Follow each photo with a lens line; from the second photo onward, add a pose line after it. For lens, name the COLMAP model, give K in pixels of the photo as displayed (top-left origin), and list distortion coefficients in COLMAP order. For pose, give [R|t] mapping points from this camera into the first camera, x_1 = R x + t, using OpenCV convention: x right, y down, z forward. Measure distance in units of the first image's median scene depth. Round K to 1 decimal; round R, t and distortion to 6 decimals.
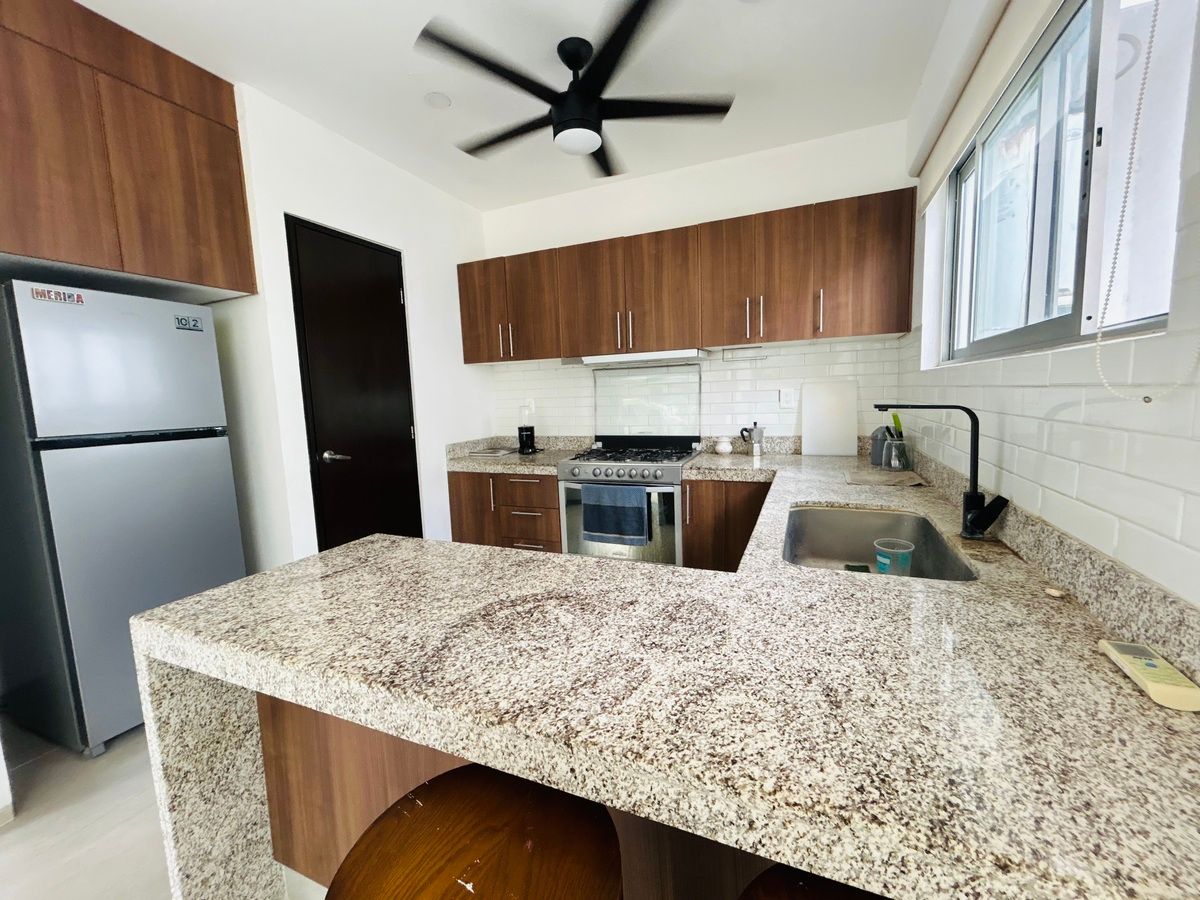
lens RADIAL K [[483.3, 0, 600.0], [0, 483.3, 450.0], [0, 0, 1]] dist [-0.001134, 0.000453]
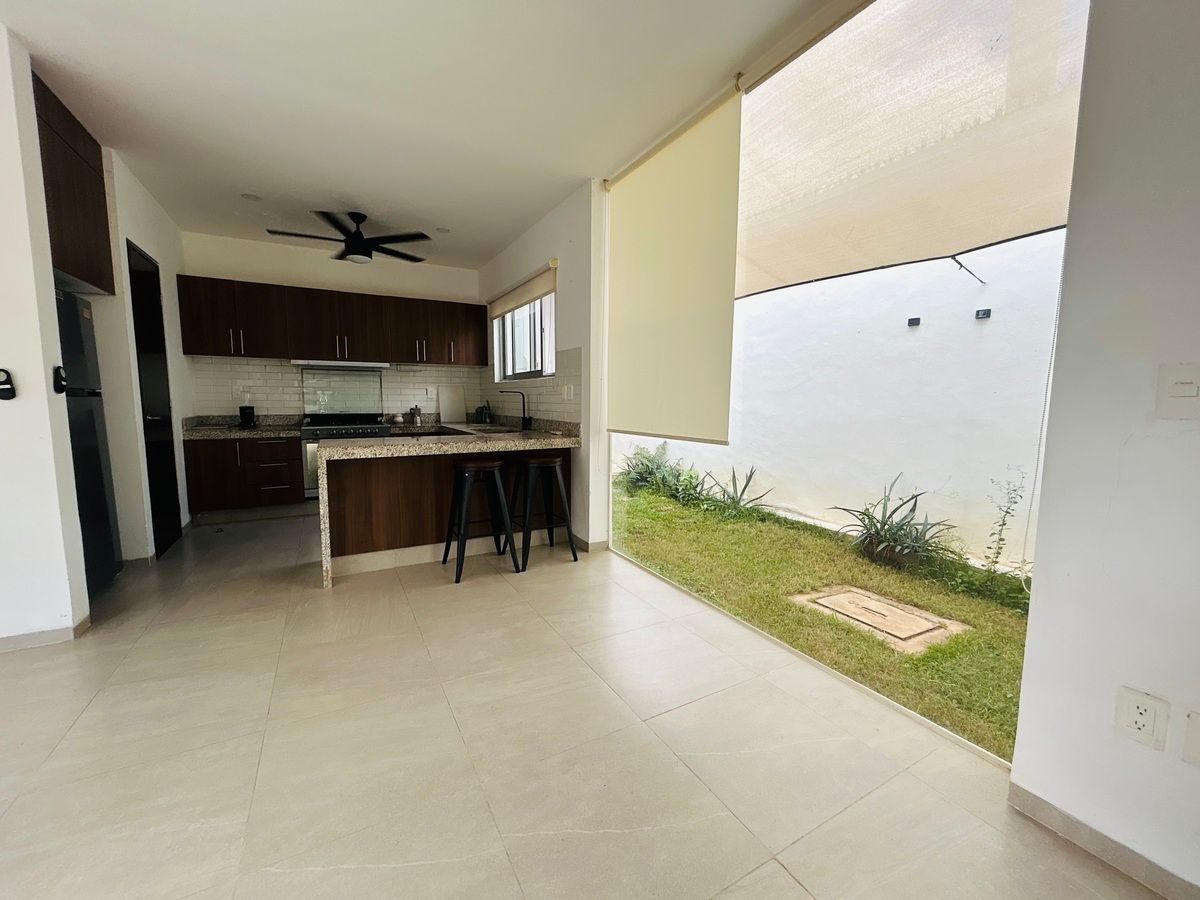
lens RADIAL K [[483.3, 0, 600.0], [0, 483.3, 450.0], [0, 0, 1]] dist [-0.001134, 0.000453]
pose [[0.607963, -0.044708, 0.792706, -0.732037], [0.062852, 0.997990, 0.008082, 0.143643], [-0.791474, 0.044910, 0.609551, -0.682983]]
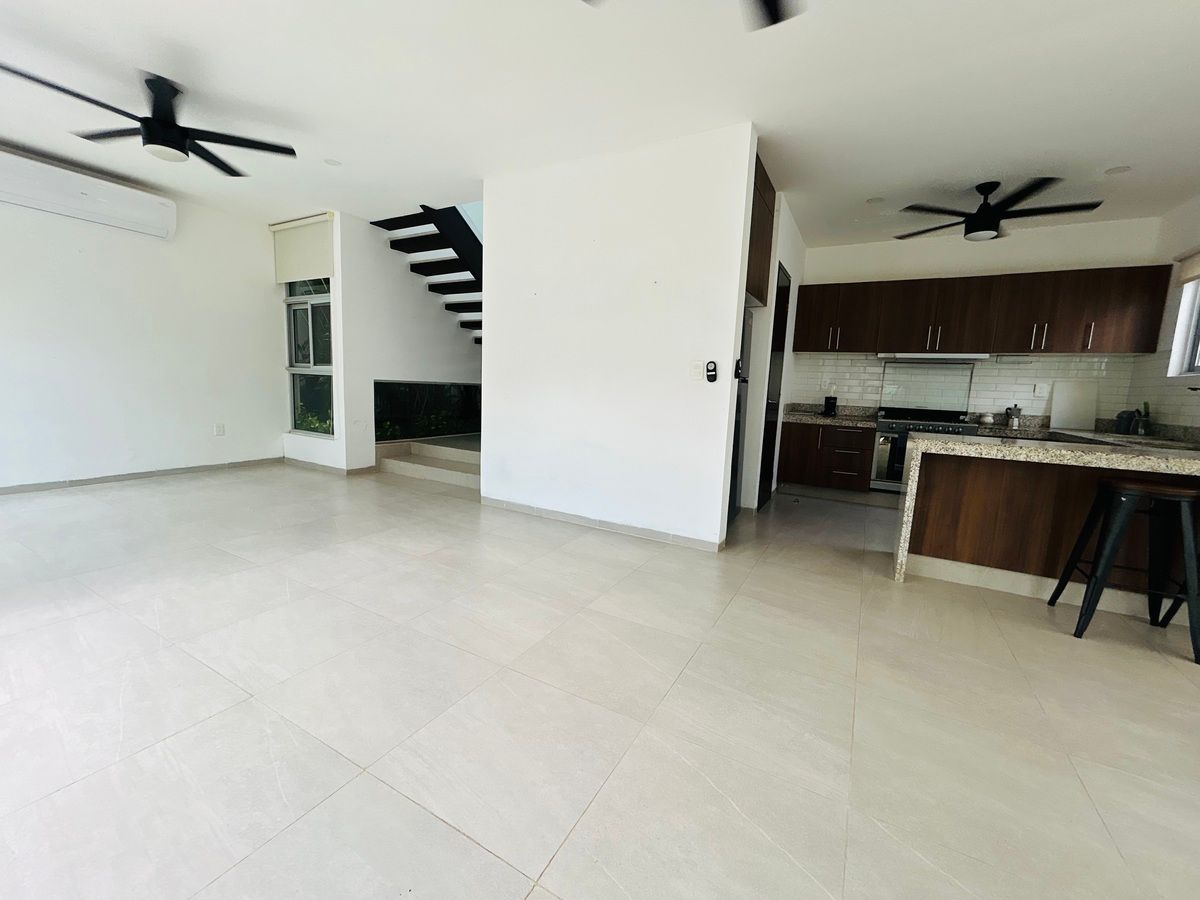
lens RADIAL K [[483.3, 0, 600.0], [0, 483.3, 450.0], [0, 0, 1]] dist [-0.001134, 0.000453]
pose [[0.991536, 0.090441, -0.093151, -0.827873], [-0.088482, 0.995765, 0.024961, 0.164331], [0.095014, -0.016507, 0.995339, -0.643734]]
